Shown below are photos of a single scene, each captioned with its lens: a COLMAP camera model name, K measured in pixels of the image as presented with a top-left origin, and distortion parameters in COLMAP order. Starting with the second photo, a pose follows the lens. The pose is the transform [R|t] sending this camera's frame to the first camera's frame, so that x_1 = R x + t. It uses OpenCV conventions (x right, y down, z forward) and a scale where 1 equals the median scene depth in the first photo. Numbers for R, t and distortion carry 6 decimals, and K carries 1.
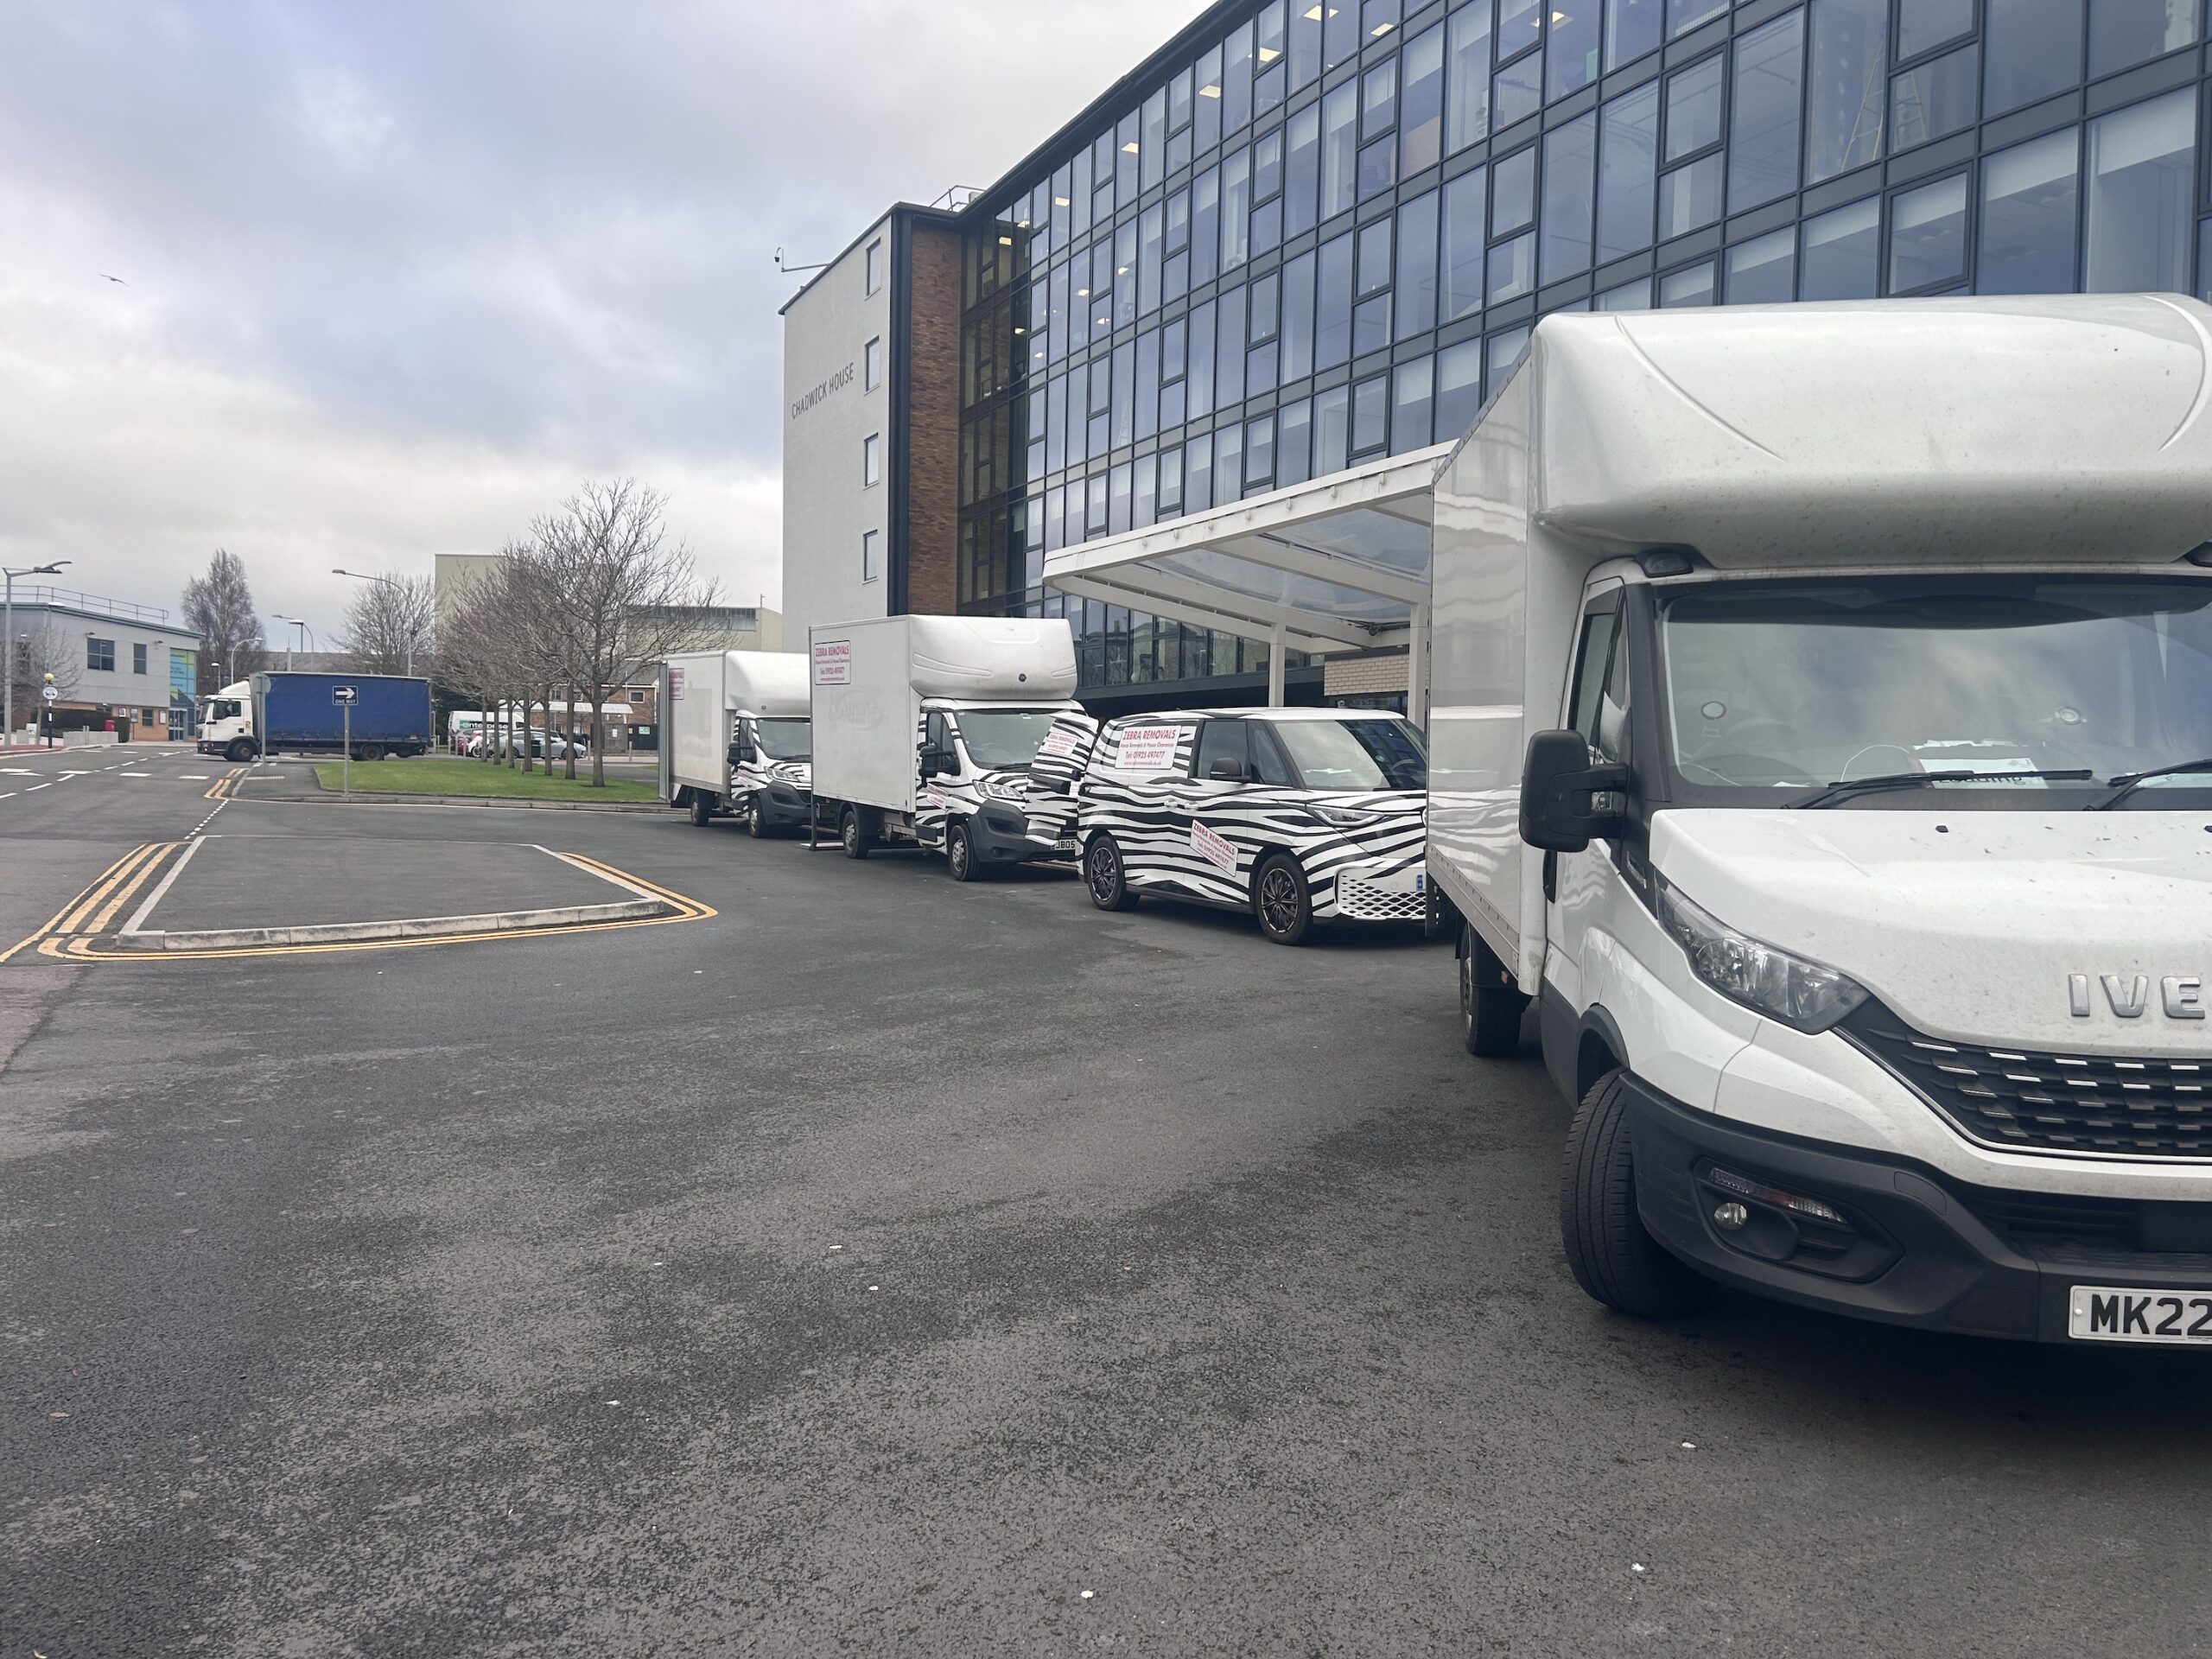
lens RADIAL K [[1689.3, 0, 1107.2], [0, 1689.3, 831.6], [0, 0, 1]] dist [0.027989, -0.041768]
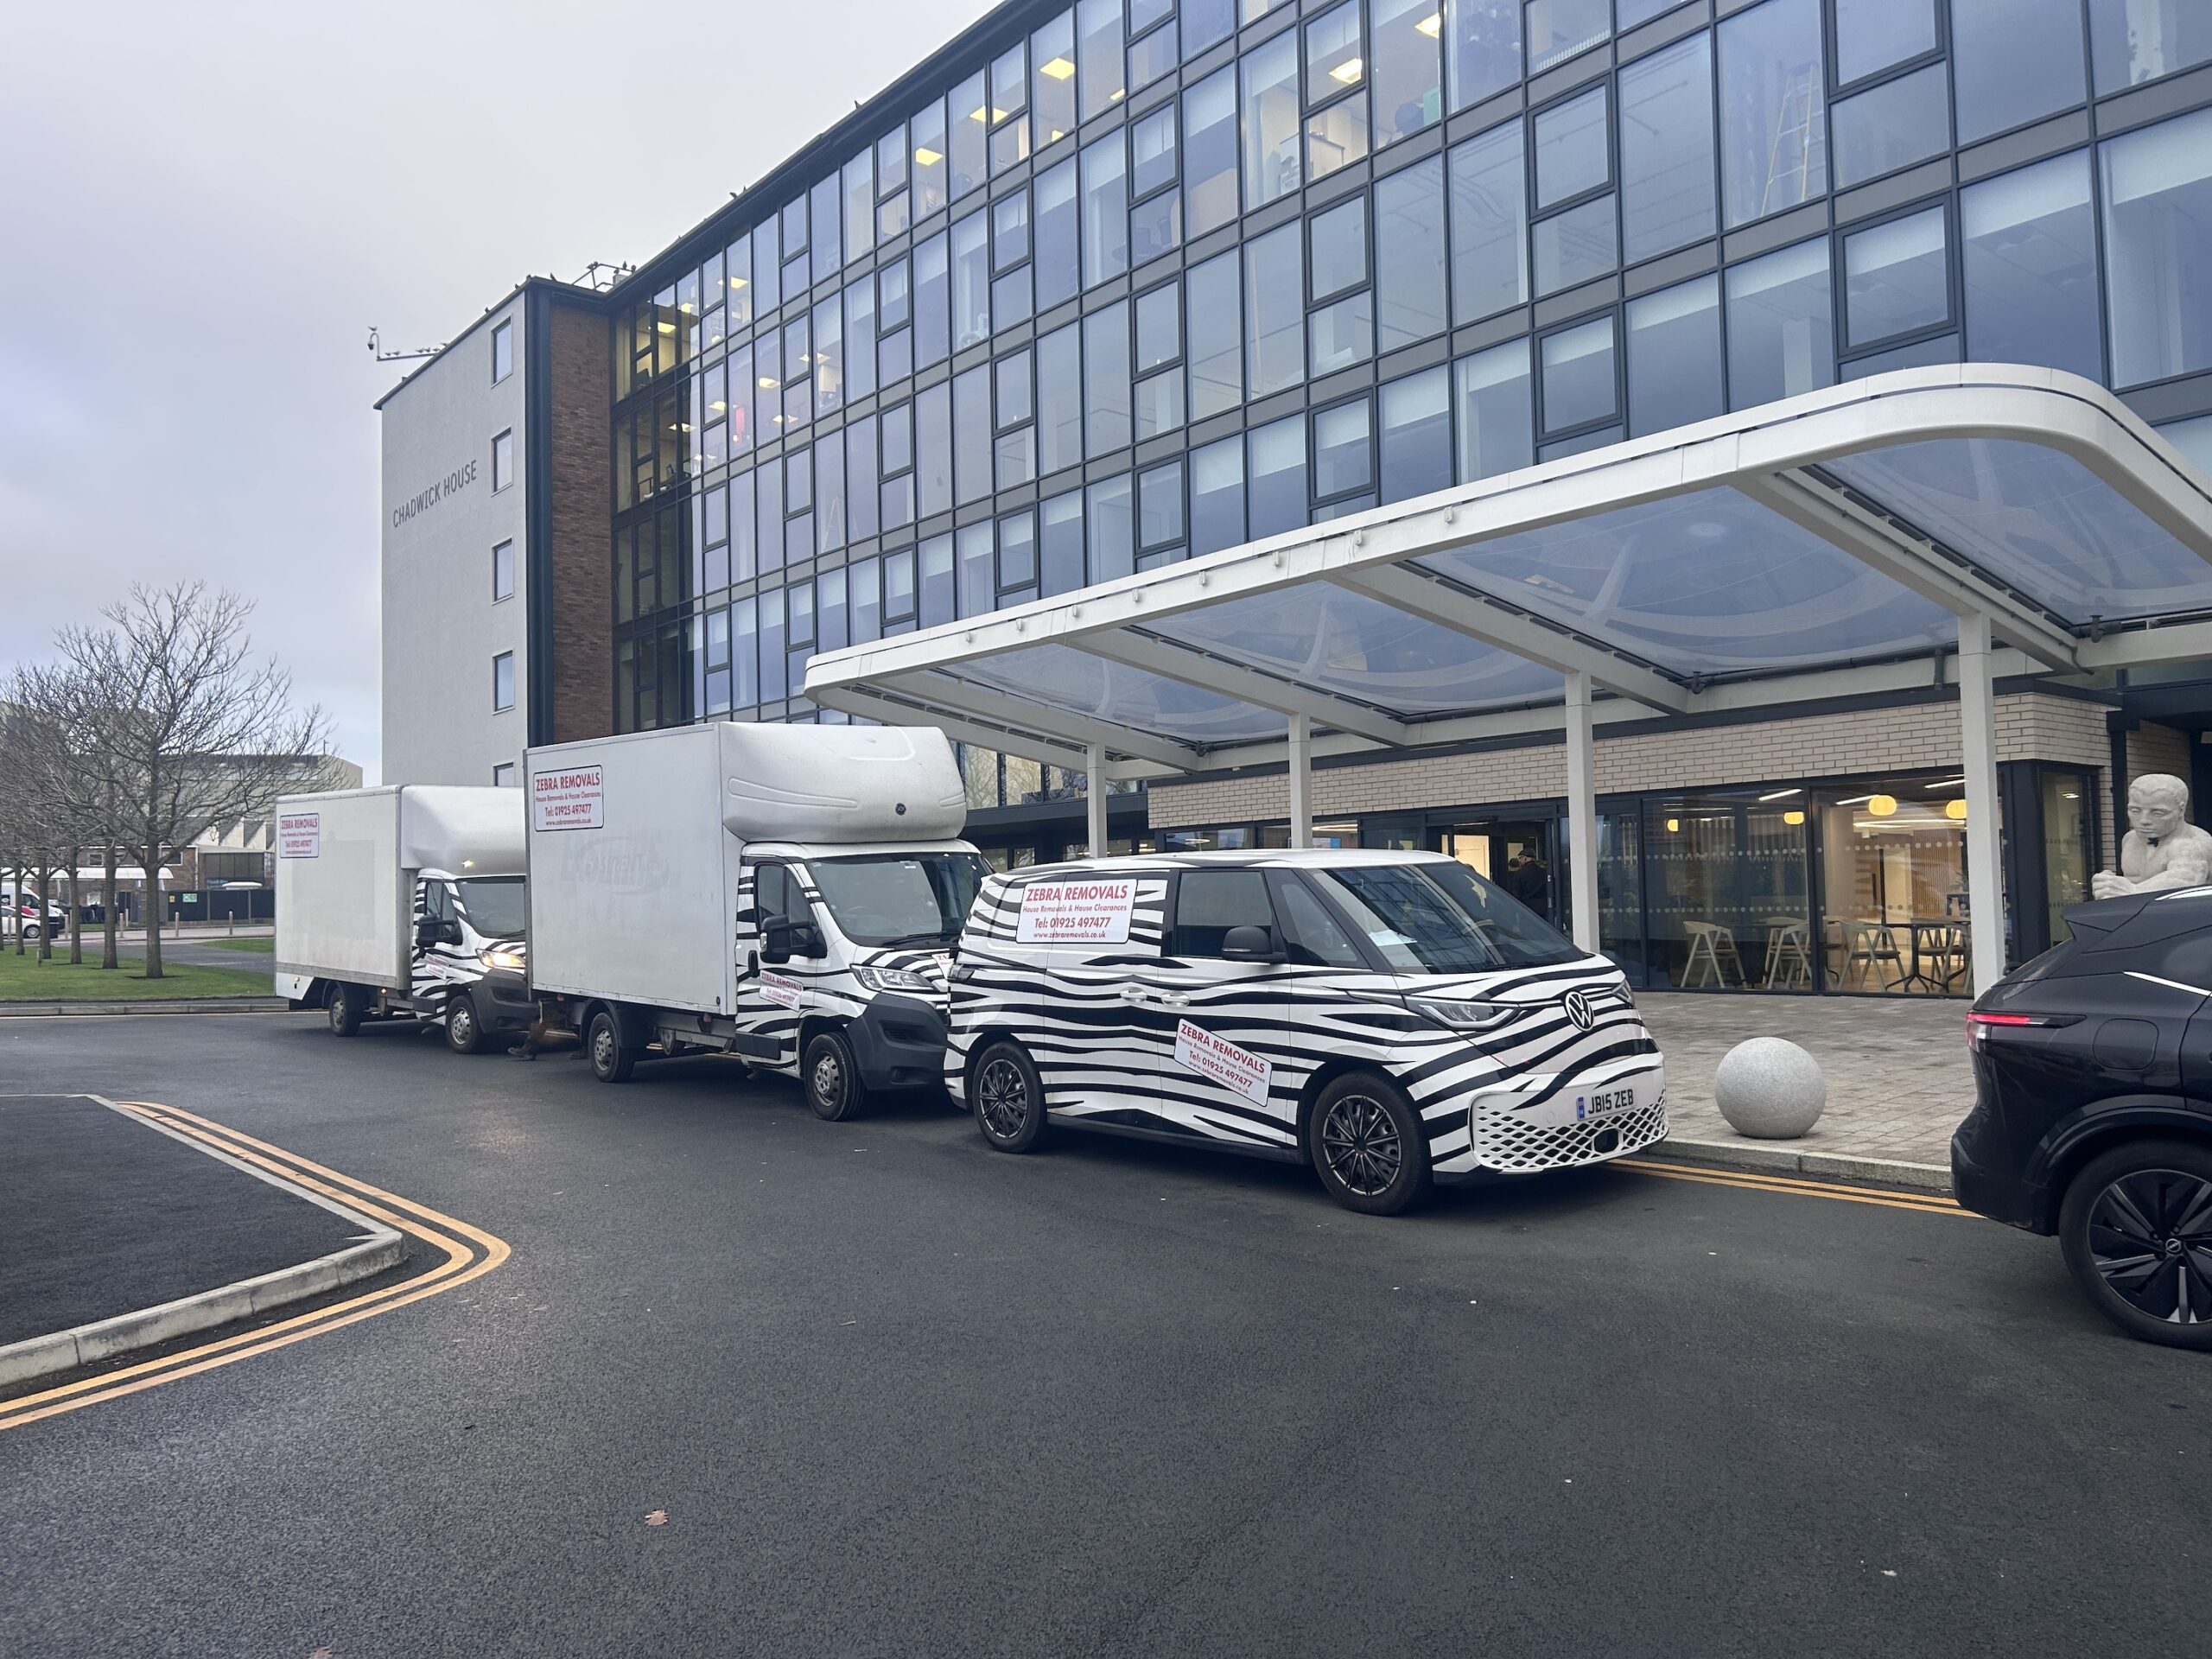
lens RADIAL K [[1826.8, 0, 1104.0], [0, 1826.8, 792.4], [0, 0, 1]] dist [0.031519, 0.001427]
pose [[0.980389, -0.011605, 0.196728, -0.056641], [0.032734, 0.993987, -0.104491, -0.010244], [-0.194333, 0.108881, 0.974874, 0.136502]]
